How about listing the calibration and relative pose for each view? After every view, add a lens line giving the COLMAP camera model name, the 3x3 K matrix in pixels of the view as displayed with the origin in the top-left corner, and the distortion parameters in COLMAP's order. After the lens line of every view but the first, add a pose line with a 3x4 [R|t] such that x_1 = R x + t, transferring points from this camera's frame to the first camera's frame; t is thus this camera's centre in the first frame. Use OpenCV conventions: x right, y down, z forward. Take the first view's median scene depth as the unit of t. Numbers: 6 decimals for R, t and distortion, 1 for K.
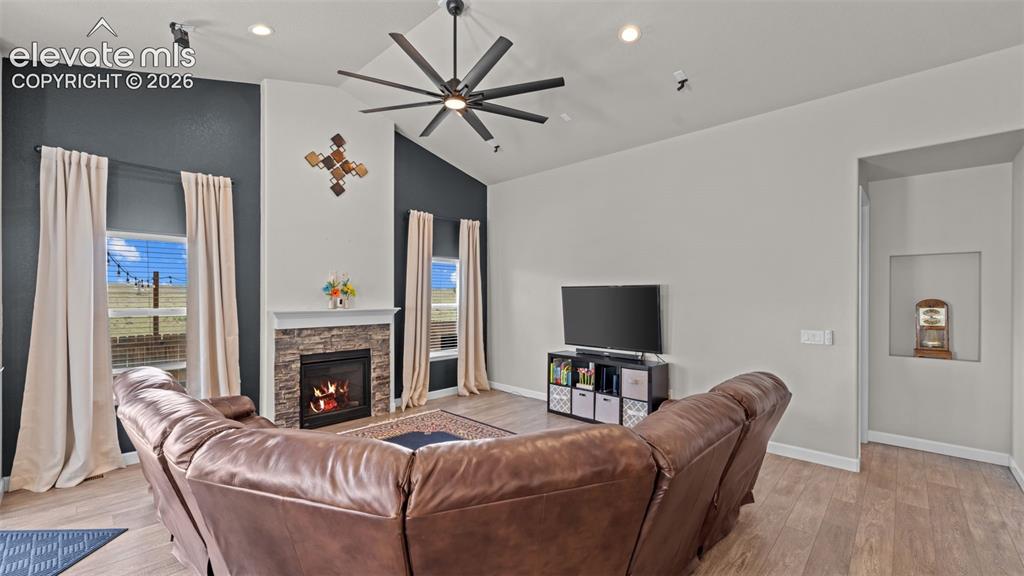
lens RADIAL K [[415.0, 0, 508.5], [0, 415.0, 297.5], [0, 0, 1]] dist [-0.002000, -0.000145]
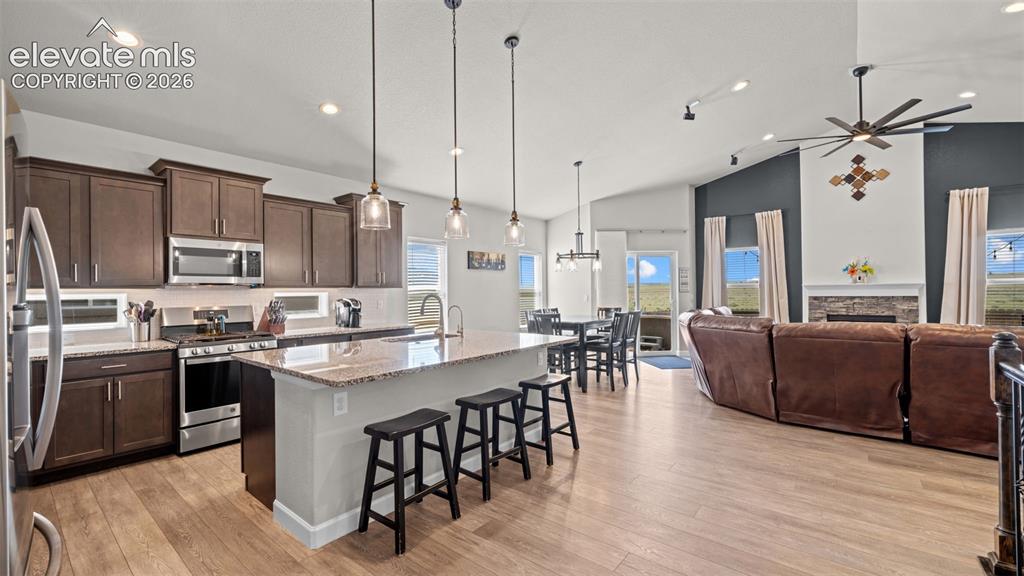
lens RADIAL K [[419.9, 0, 512.0], [0, 419.9, 288.0], [0, 0, 1]] dist [0.002077, -0.000091]
pose [[0.077993, -0.010104, -0.996903, 0.924320], [0.008228, 0.999921, -0.009491, 0.048468], [0.996920, -0.007463, 0.078070, -0.254987]]
